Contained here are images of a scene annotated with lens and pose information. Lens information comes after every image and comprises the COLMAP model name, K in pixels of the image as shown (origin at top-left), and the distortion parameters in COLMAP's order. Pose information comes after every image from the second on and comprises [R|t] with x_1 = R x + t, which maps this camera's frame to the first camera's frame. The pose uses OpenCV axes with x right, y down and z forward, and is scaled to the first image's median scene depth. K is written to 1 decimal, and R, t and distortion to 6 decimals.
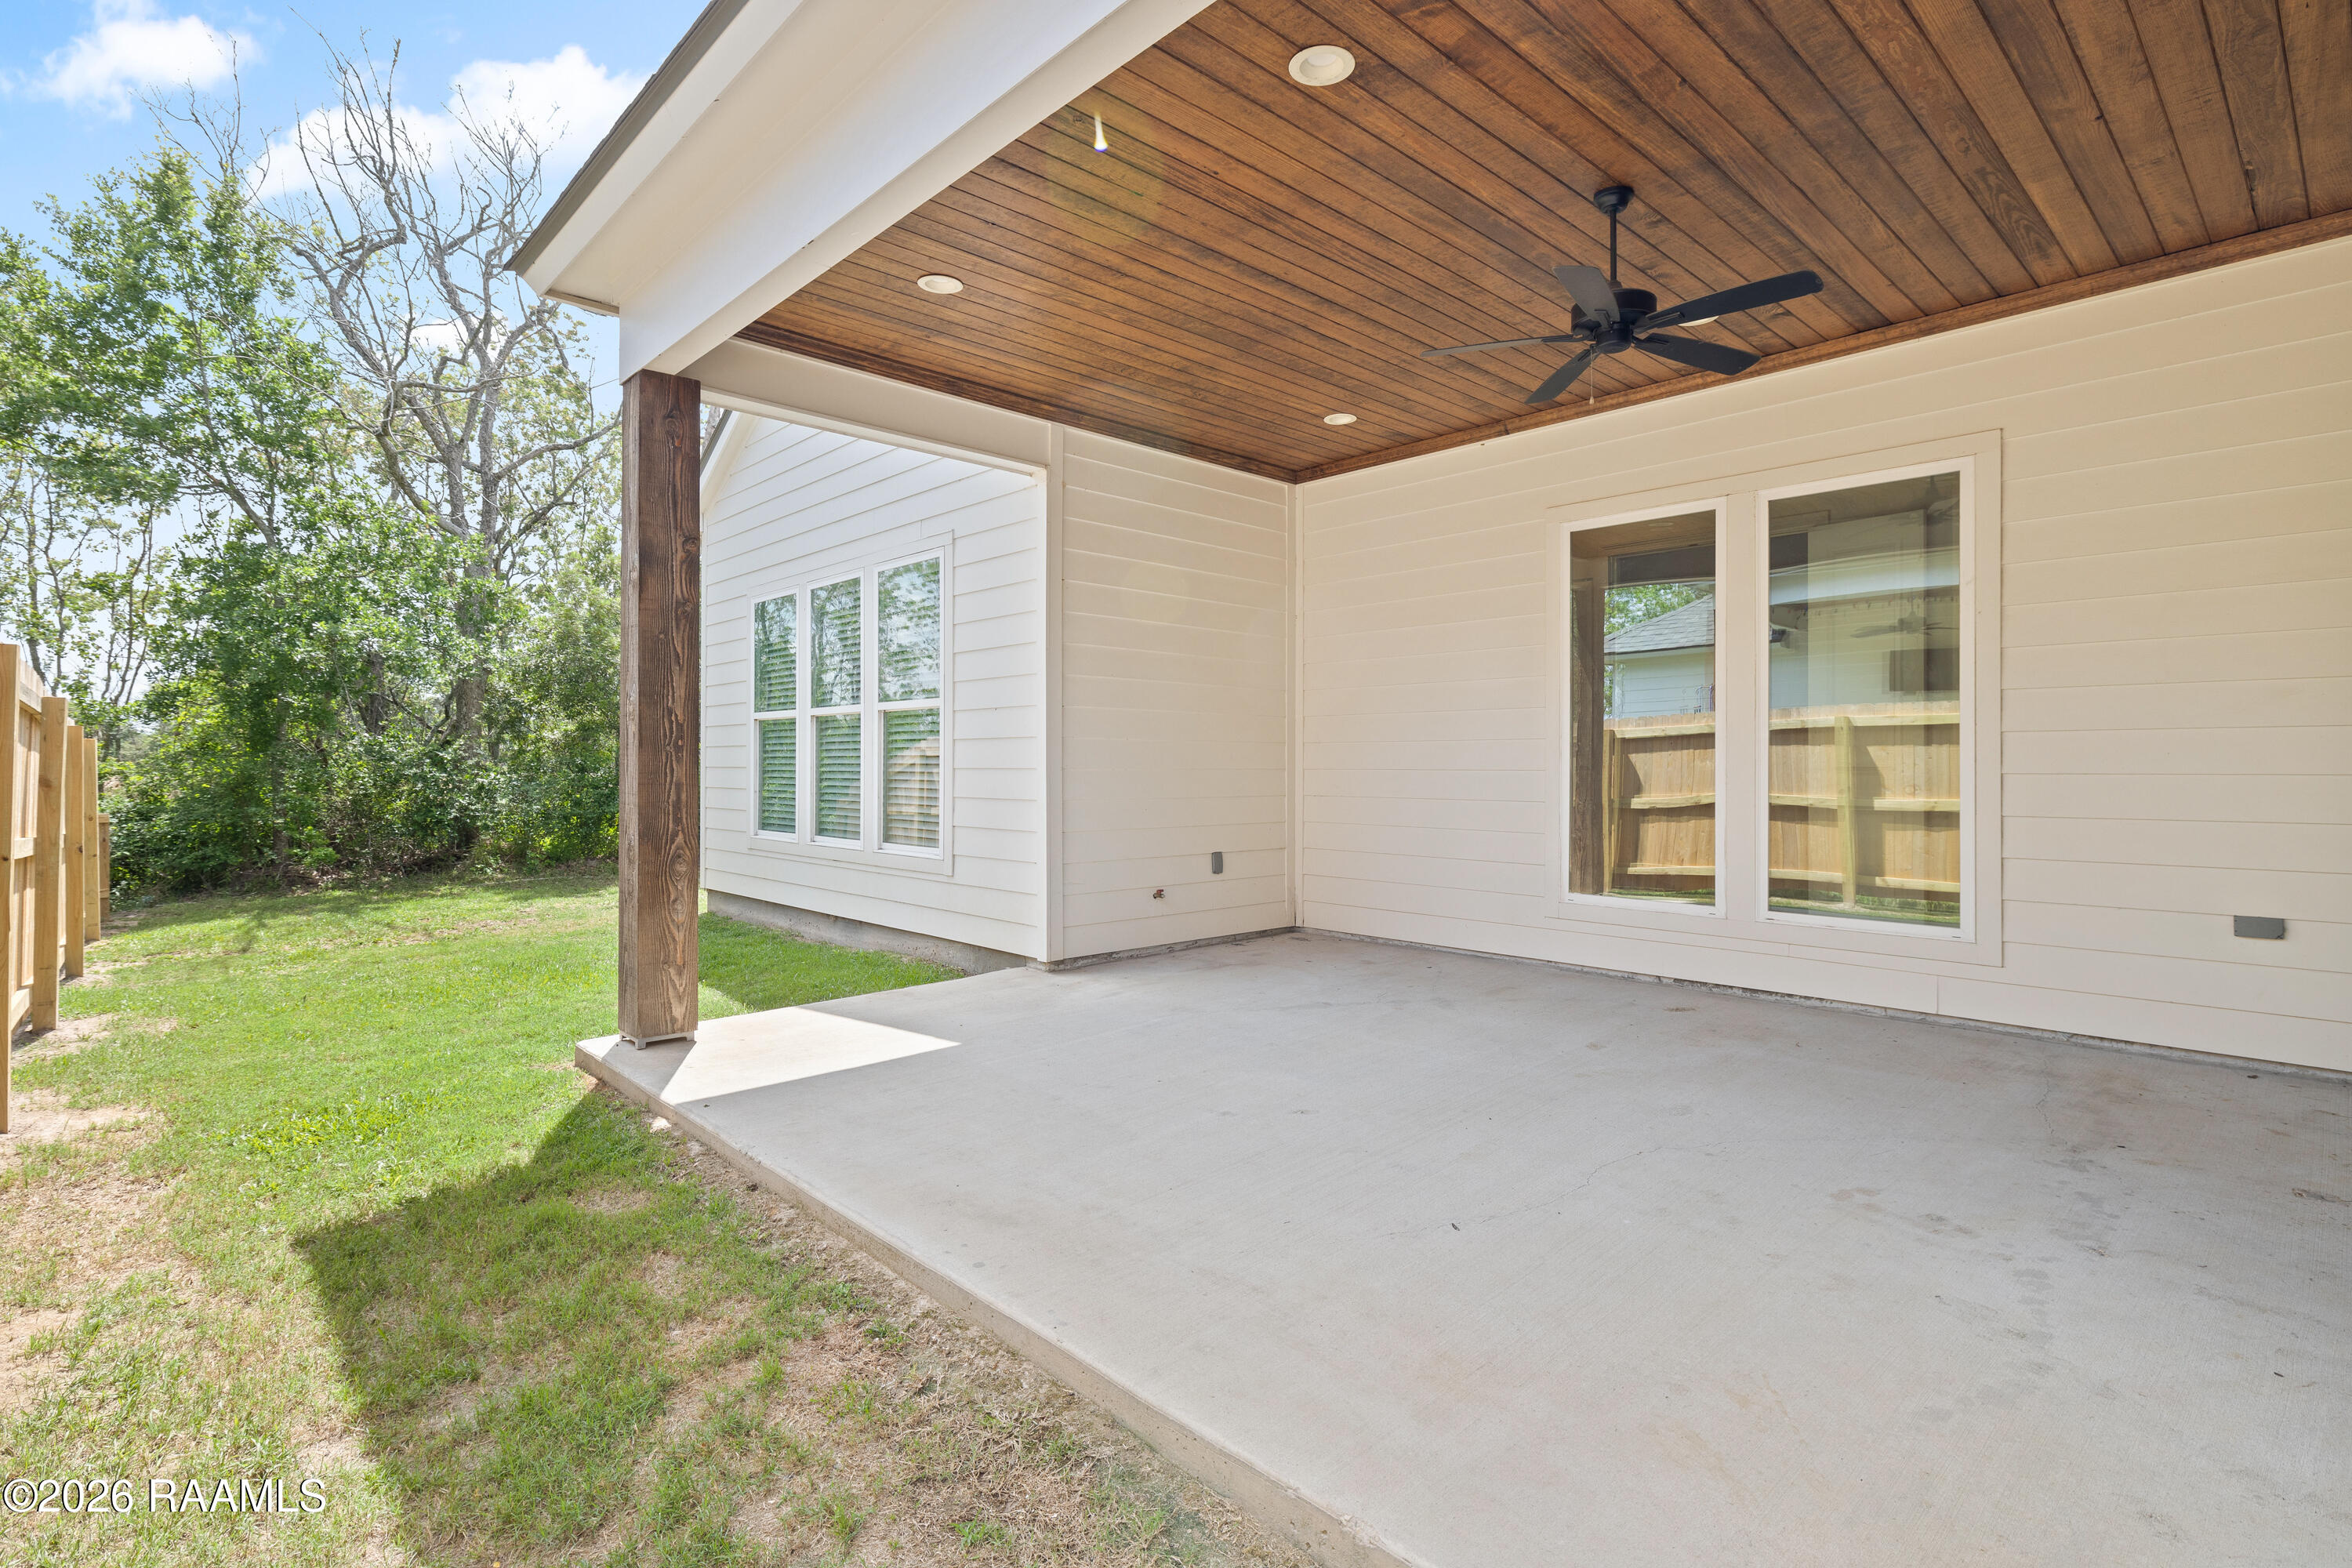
lens RADIAL K [[1124.0, 0, 1170.9], [0, 1124.0, 763.1], [0, 0, 1]] dist [-0.002896, 0.000734]
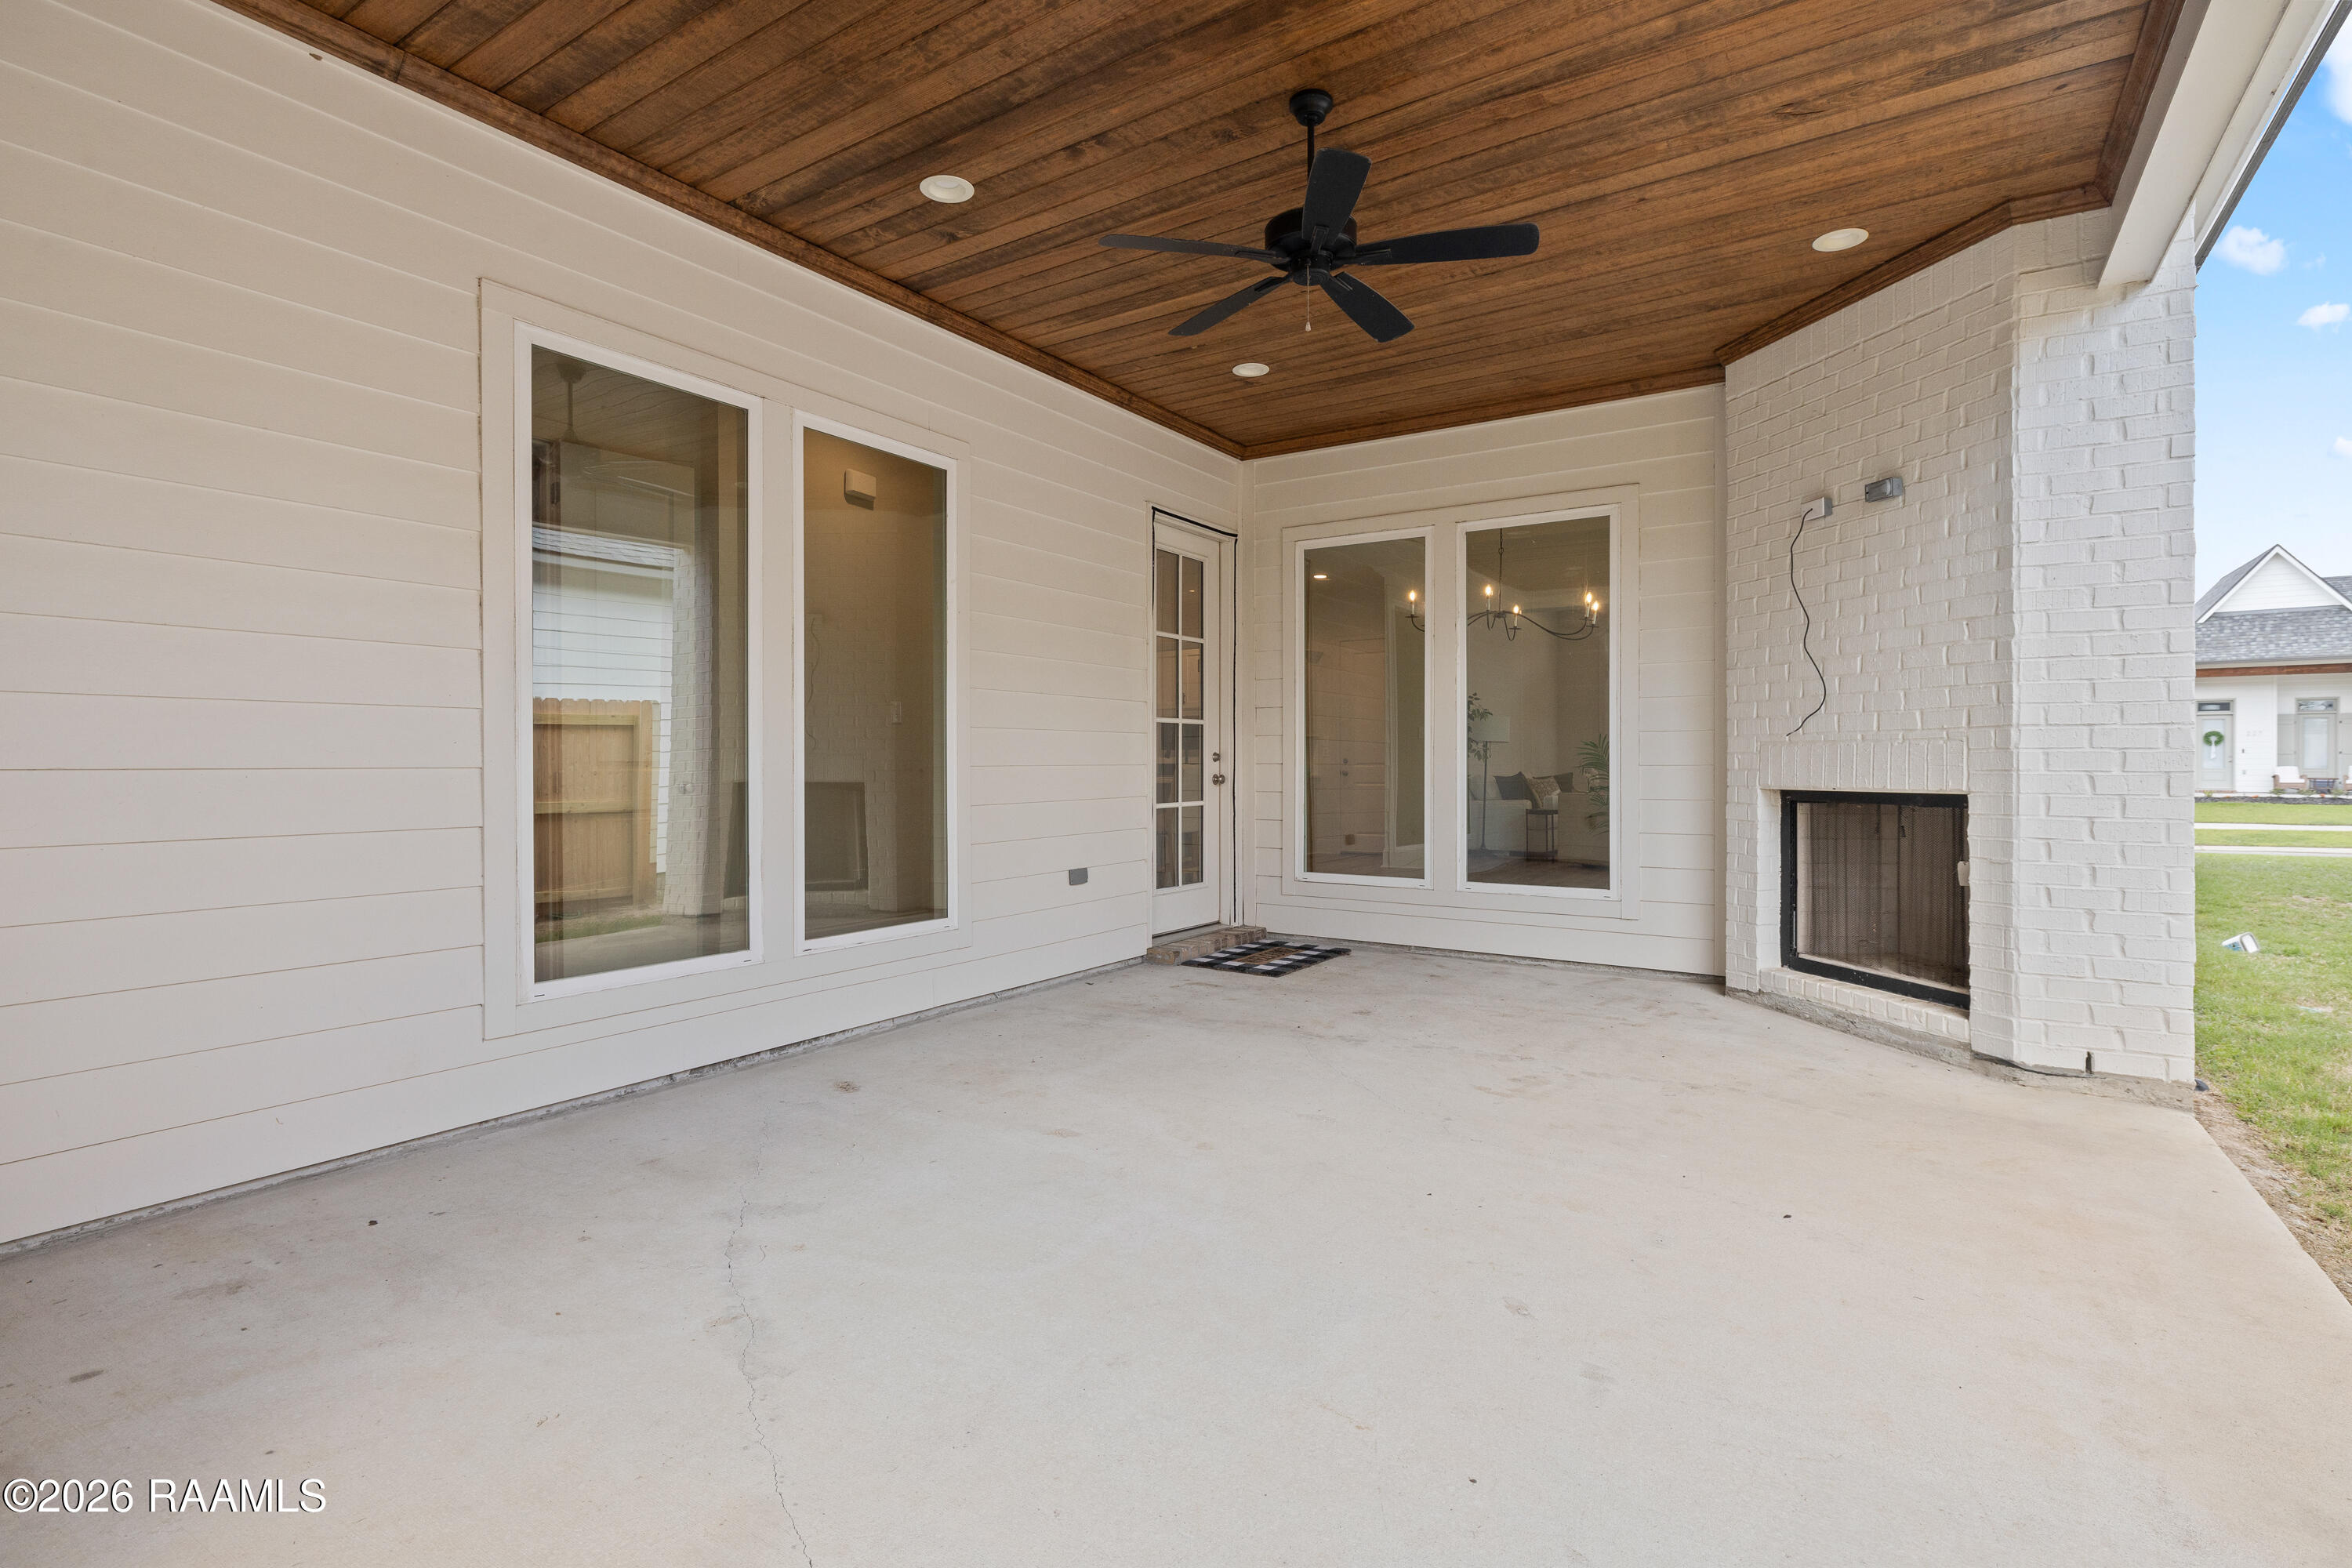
lens RADIAL K [[1124.0, 0, 1183.1], [0, 1124.0, 781.0], [0, 0, 1]] dist [-0.002896, 0.000734]
pose [[-0.240127, -0.015867, 0.970612, -0.505321], [0.003165, 0.999848, 0.017128, 0.006961], [-0.970736, 0.007184, -0.240041, 1.533339]]
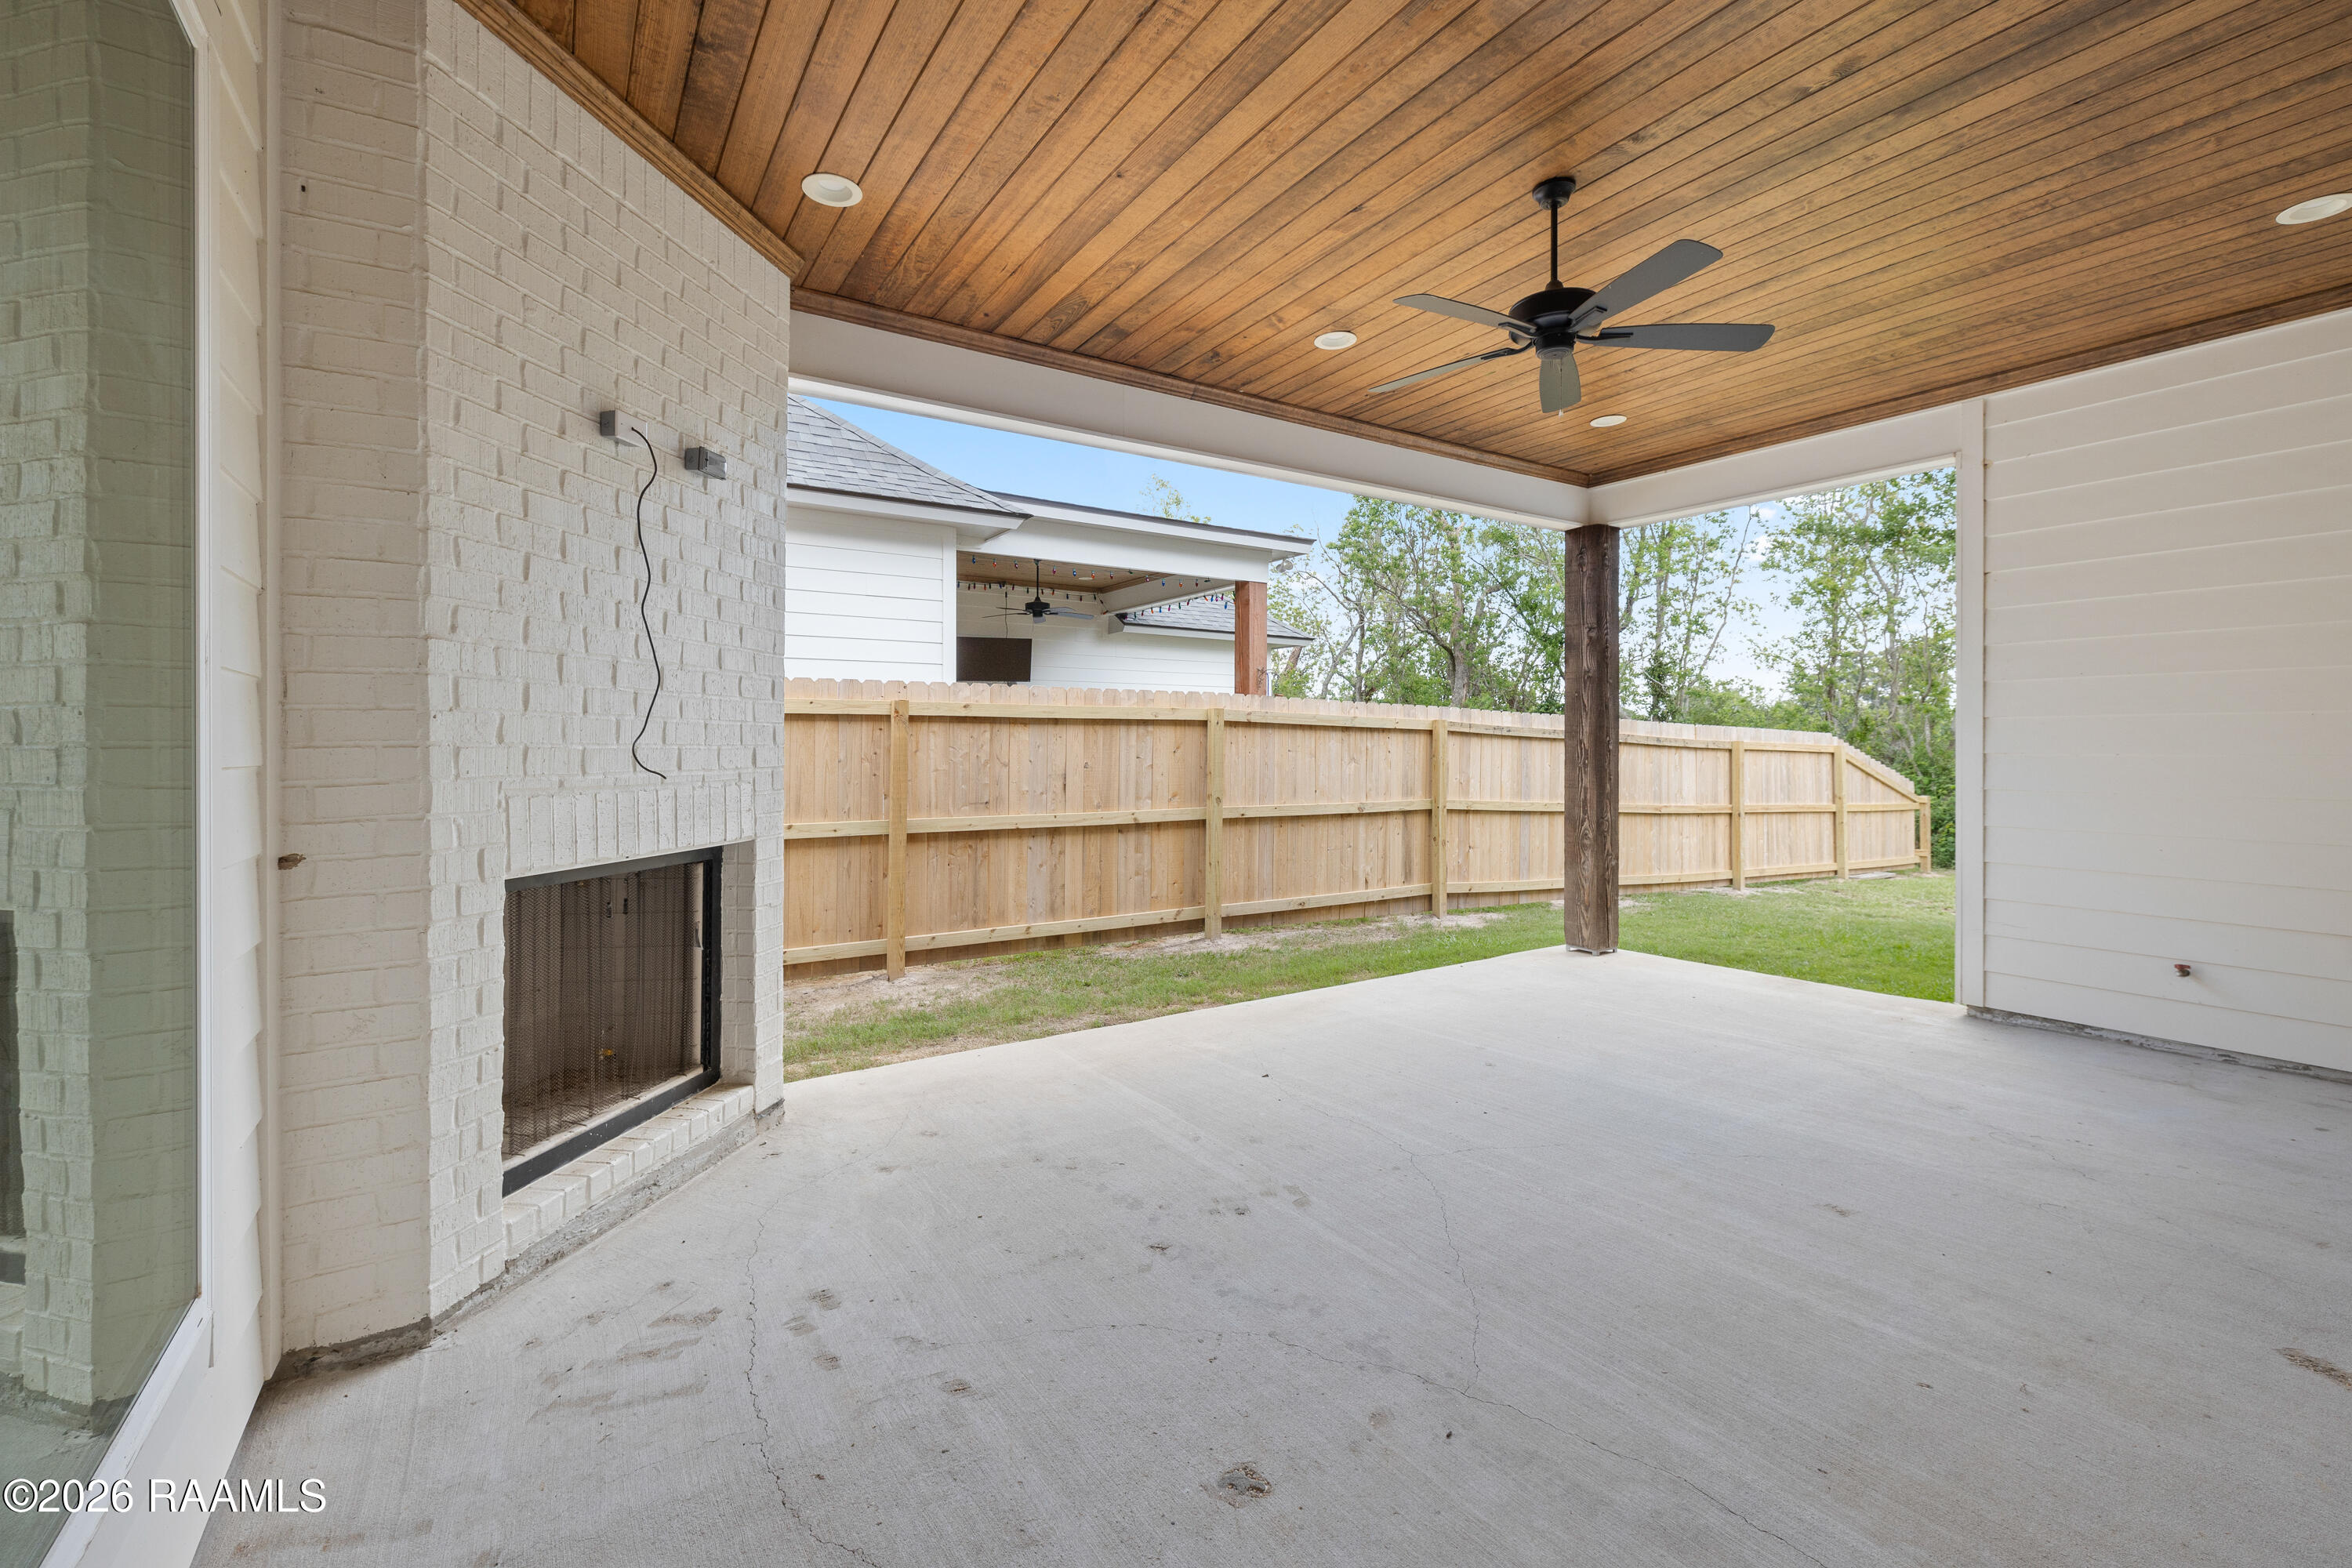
lens RADIAL K [[1003.8, 0, 1181.6], [0, 1003.8, 763.1], [0, 0, 1]] dist [0.005049, -0.000179]
pose [[-0.169977, 0.009946, -0.985398, 1.484589], [0.002591, 0.999950, 0.009646, -0.046665], [0.985445, -0.000913, -0.169994, 0.982892]]
